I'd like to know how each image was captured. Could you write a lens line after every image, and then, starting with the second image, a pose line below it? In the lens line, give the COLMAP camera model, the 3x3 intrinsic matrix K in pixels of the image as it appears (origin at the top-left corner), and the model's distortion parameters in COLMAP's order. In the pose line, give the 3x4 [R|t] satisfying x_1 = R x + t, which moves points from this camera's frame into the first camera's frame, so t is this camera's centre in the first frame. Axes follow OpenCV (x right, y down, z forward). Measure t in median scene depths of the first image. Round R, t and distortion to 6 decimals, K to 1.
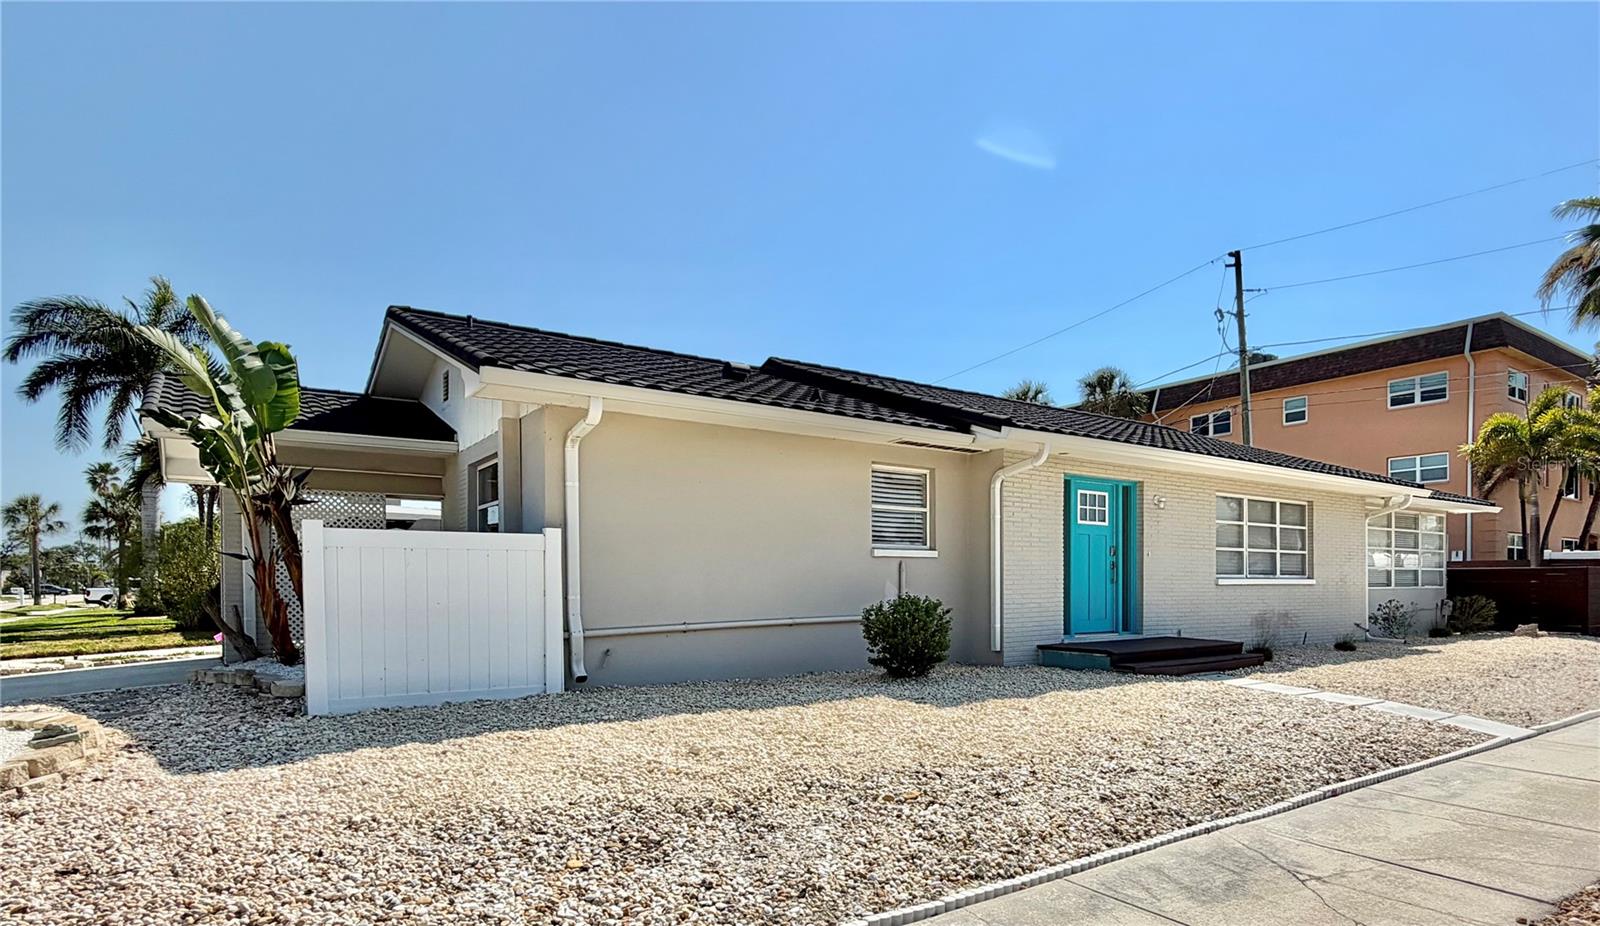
lens RADIAL K [[892.1, 0, 879.4], [0, 892.1, 592.1], [0, 0, 1]] dist [0.000485, -0.000362]
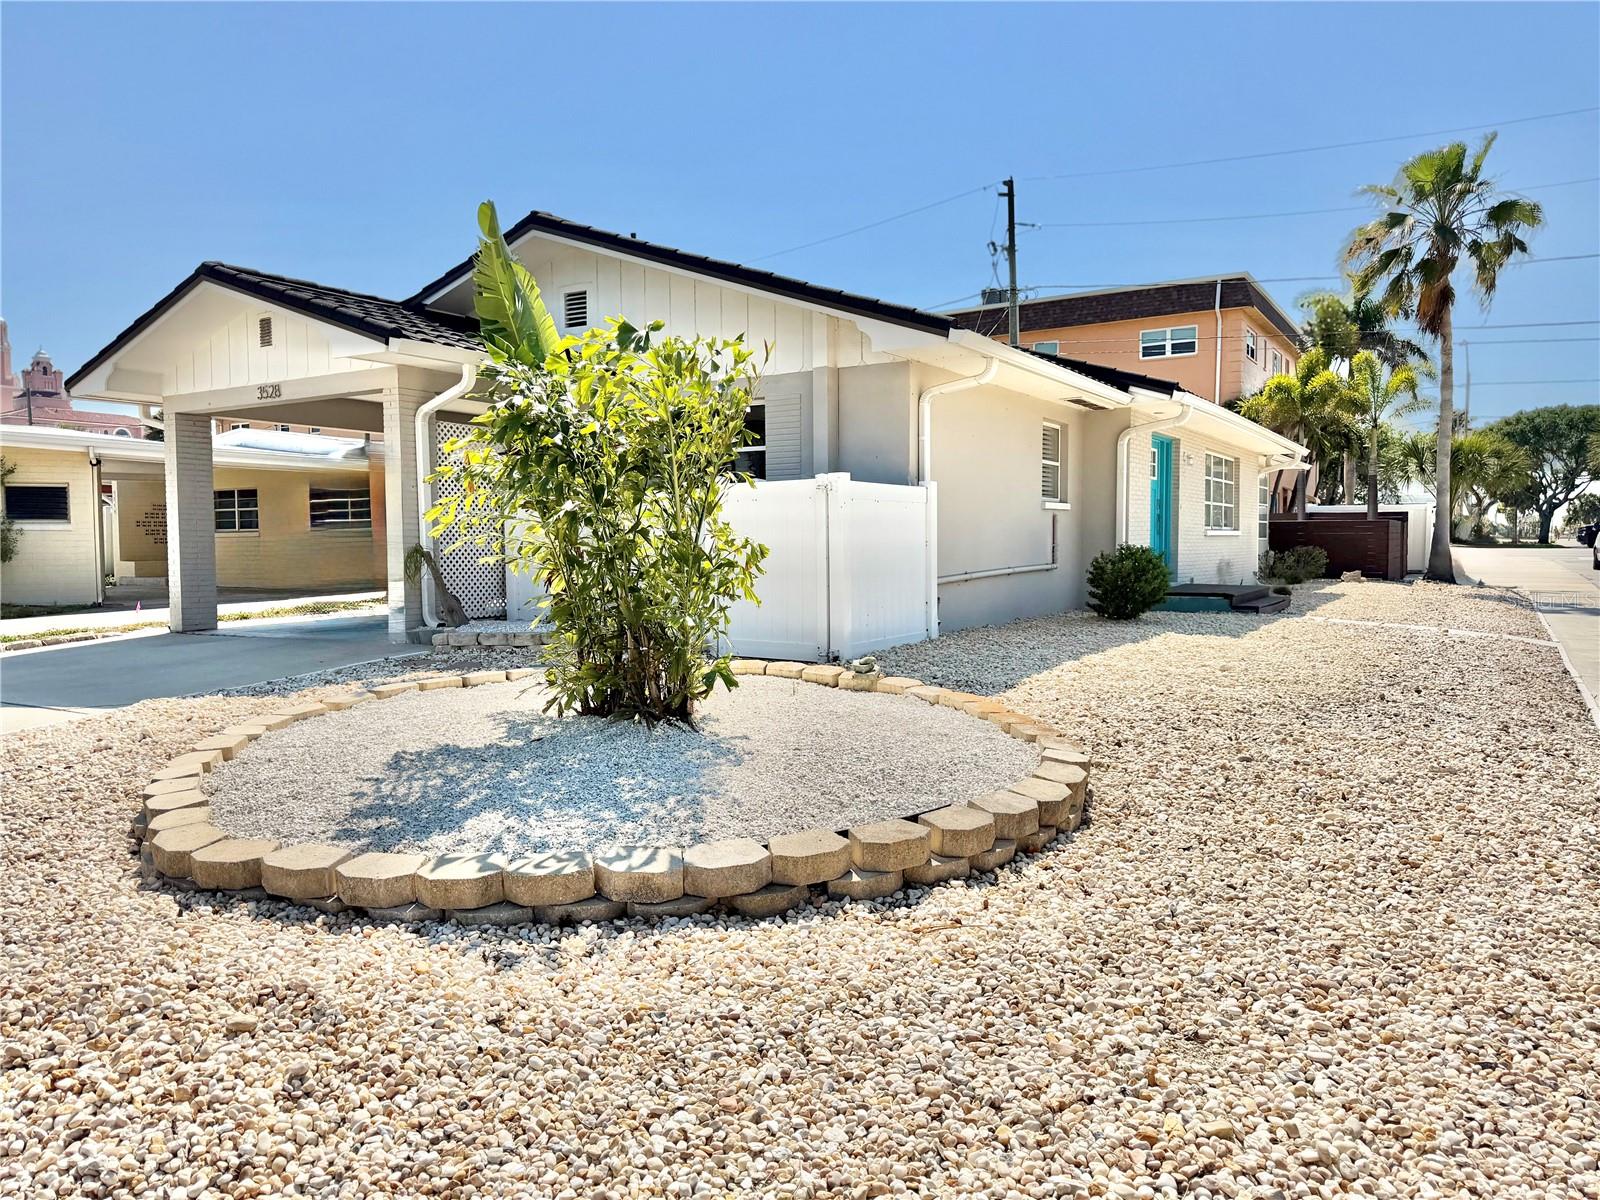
lens RADIAL K [[1133.0, 0, 800.0], [0, 1133.0, 600.0], [0, 0, 1]] dist [0.055820, -0.063109]
pose [[0.928995, -0.023128, 0.369370, -0.692448], [0.007049, 0.998970, 0.044820, 0.004840], [-0.370026, -0.039034, 0.928201, -0.120014]]
